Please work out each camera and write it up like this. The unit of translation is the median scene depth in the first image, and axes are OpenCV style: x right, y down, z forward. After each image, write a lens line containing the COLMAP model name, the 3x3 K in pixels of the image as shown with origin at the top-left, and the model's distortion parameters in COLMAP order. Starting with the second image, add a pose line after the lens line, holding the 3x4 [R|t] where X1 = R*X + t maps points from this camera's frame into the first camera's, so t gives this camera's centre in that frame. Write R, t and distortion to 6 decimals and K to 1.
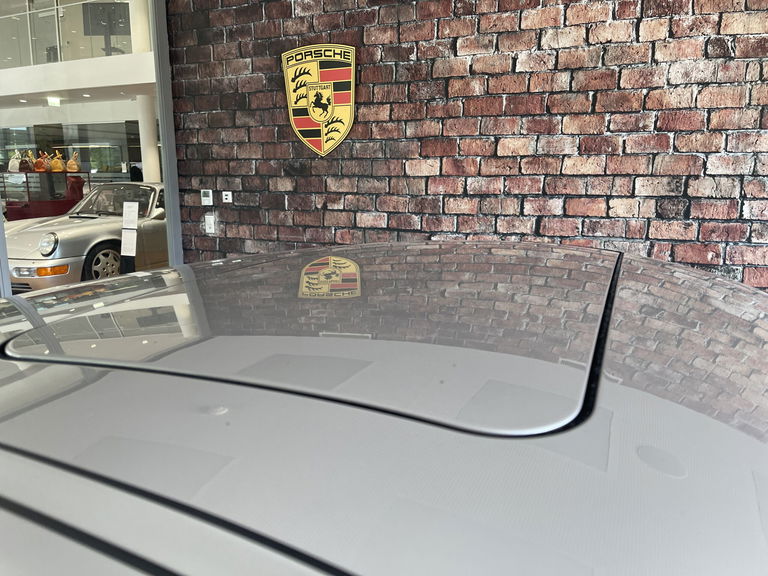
lens RADIAL K [[563.2, 0, 364.9], [0, 563.2, 286.3], [0, 0, 1]] dist [0.074083, -0.100655]
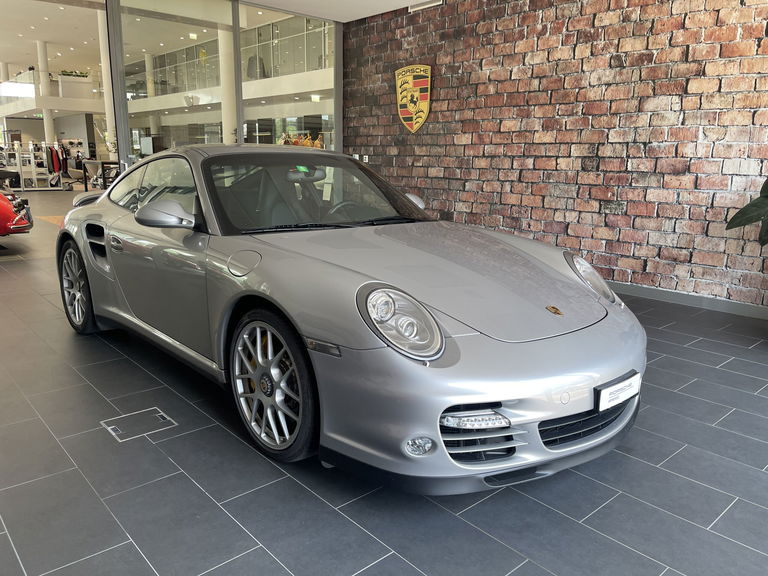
lens RADIAL K [[563.2, 0, 381.9], [0, 563.2, 284.0], [0, 0, 1]] dist [0.074083, -0.100655]
pose [[0.911935, 0.104266, -0.396868, 0.611819], [-0.096918, 0.994544, 0.038586, 0.171321], [0.398726, 0.003276, 0.917064, -0.612391]]
